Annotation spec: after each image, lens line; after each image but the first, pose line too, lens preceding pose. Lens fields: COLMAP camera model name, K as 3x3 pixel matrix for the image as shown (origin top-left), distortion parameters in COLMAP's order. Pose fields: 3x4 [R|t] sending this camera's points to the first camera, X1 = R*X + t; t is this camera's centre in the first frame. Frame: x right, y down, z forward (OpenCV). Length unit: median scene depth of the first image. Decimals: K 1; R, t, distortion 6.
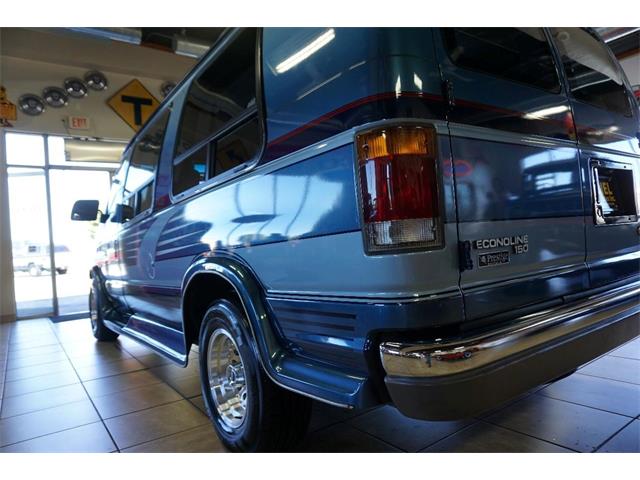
lens RADIAL K [[423.7, 0, 320.0], [0, 423.7, 240.0], [0, 0, 1]] dist [-0.010214, 0.003313]
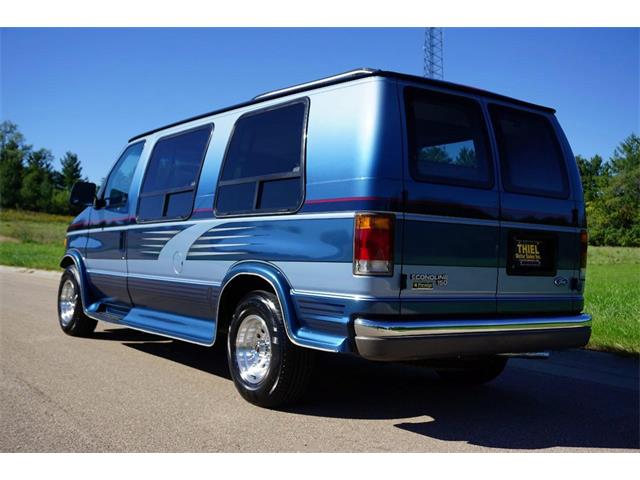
lens RADIAL K [[808.3, 0, 320.0], [0, 808.3, 240.0], [0, 0, 1]] dist [0.096184, 0.005169]
pose [[0.992596, 0.121362, 0.004870, -0.080294], [-0.121357, 0.992608, -0.001427, -0.097668], [-0.005008, 0.000826, 0.999987, -2.634599]]
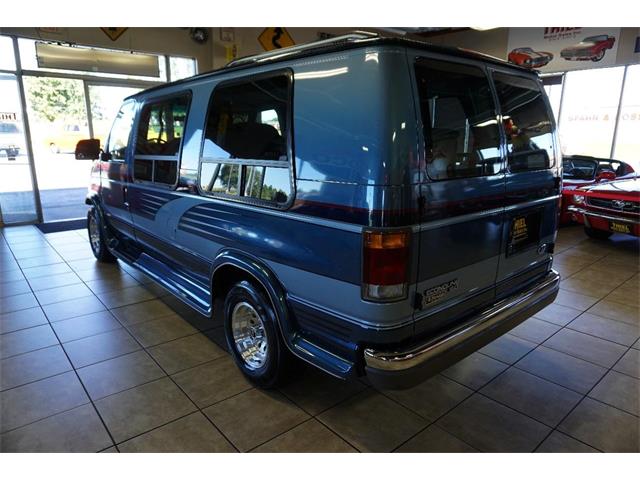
lens RADIAL K [[433.8, 0, 309.7], [0, 433.8, 238.4], [0, 0, 1]] dist [-0.036418, 0.018697]
pose [[0.994060, 0.057989, 0.092094, -0.257496], [-0.080574, 0.960985, 0.264605, -0.608046], [-0.073157, -0.270453, 0.959950, -0.546735]]
